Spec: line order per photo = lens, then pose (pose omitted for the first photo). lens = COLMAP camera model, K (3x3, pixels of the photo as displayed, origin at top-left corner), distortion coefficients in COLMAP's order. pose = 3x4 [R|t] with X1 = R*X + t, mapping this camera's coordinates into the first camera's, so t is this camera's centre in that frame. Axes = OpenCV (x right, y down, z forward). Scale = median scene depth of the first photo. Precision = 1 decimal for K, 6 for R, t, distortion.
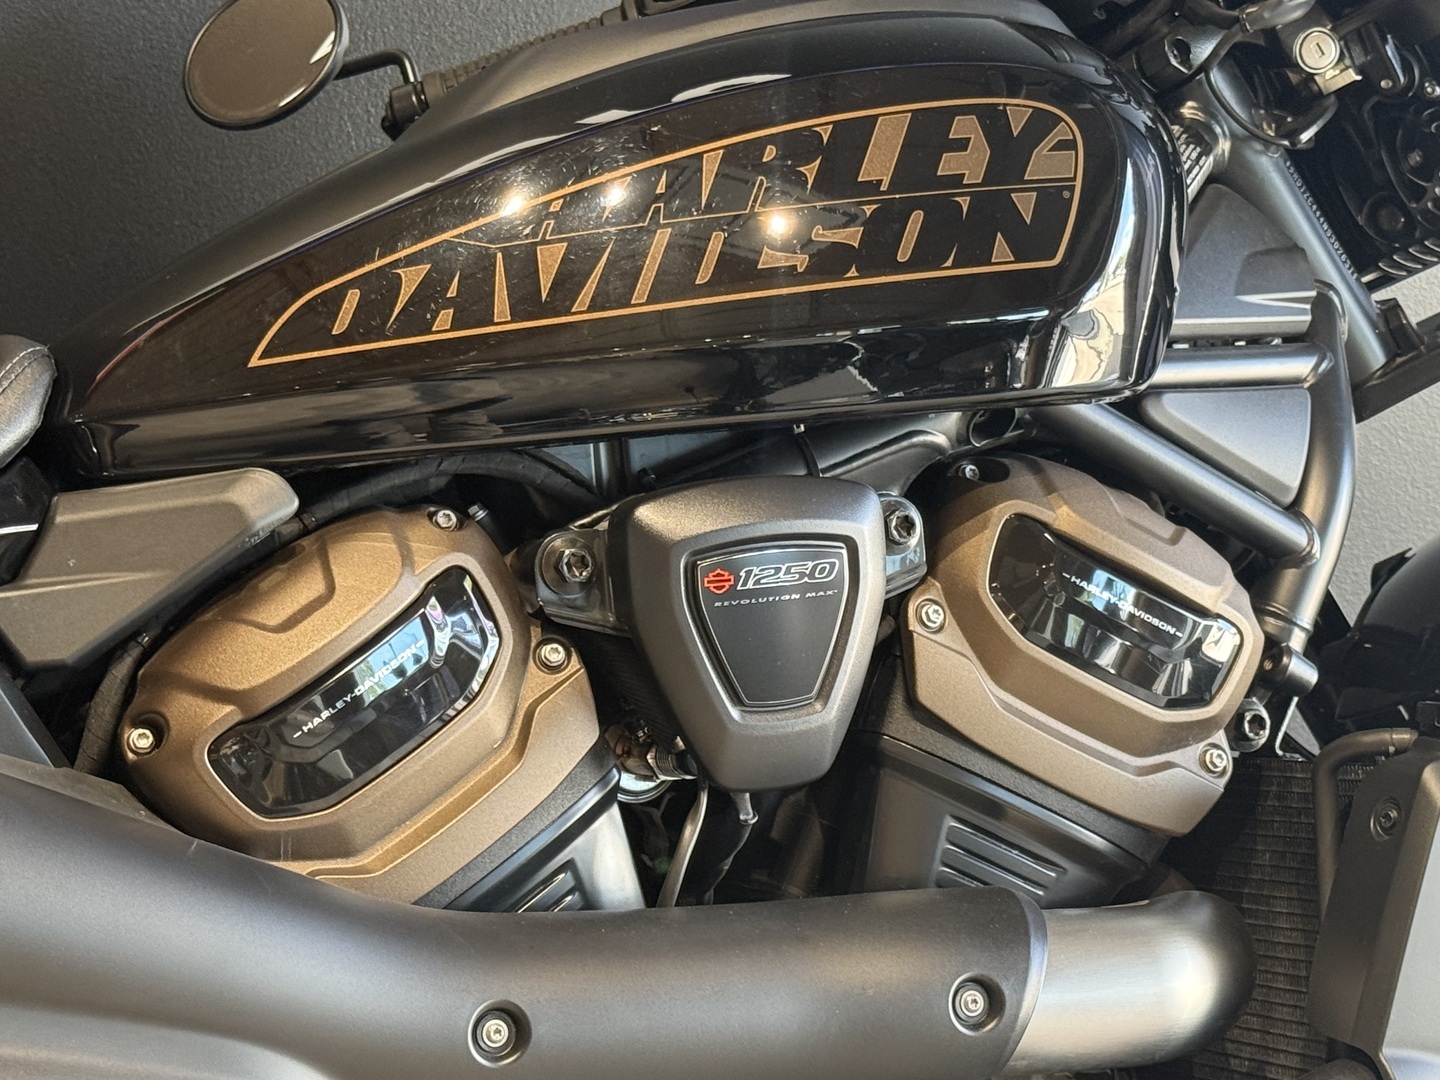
lens RADIAL K [[3152.8, 0, 720.0], [0, 3152.8, 540.0], [0, 0, 1]] dist [0.112257, 0.062046]
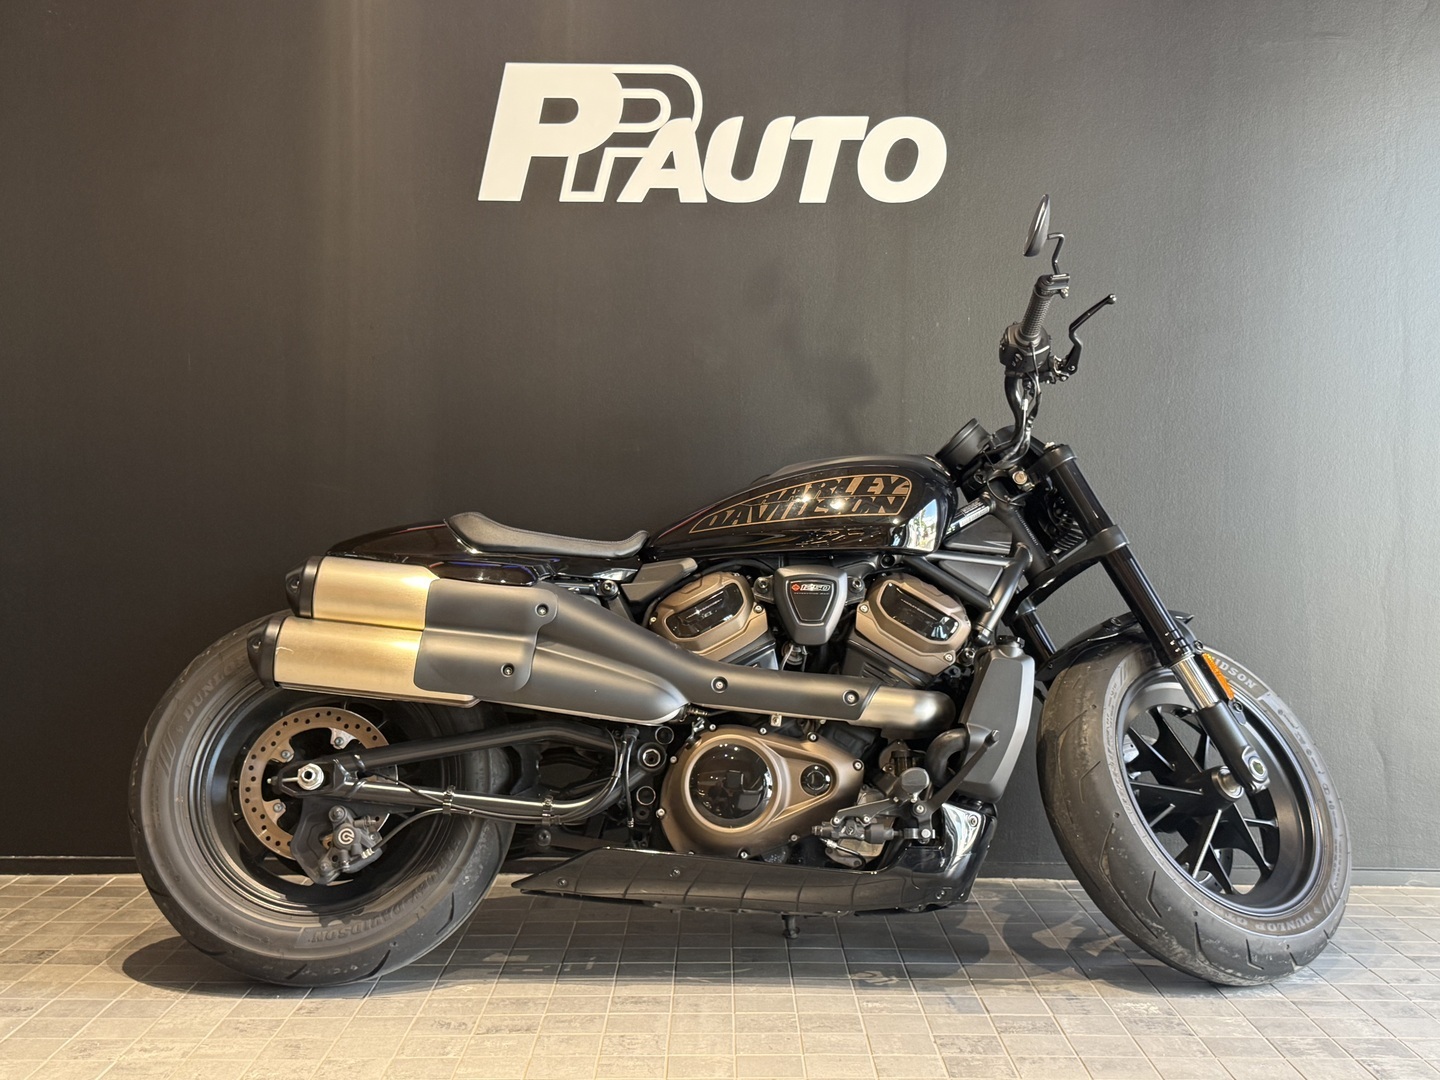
lens RADIAL K [[1783.8, 0, 720.0], [0, 1783.8, 540.0], [0, 0, 1]] dist [0.146248, -0.038163]
pose [[0.926273, 0.000231, -0.376852, 0.715687], [-0.098171, 0.965621, -0.240704, 0.477827], [0.363841, 0.259953, 0.894452, -0.982916]]
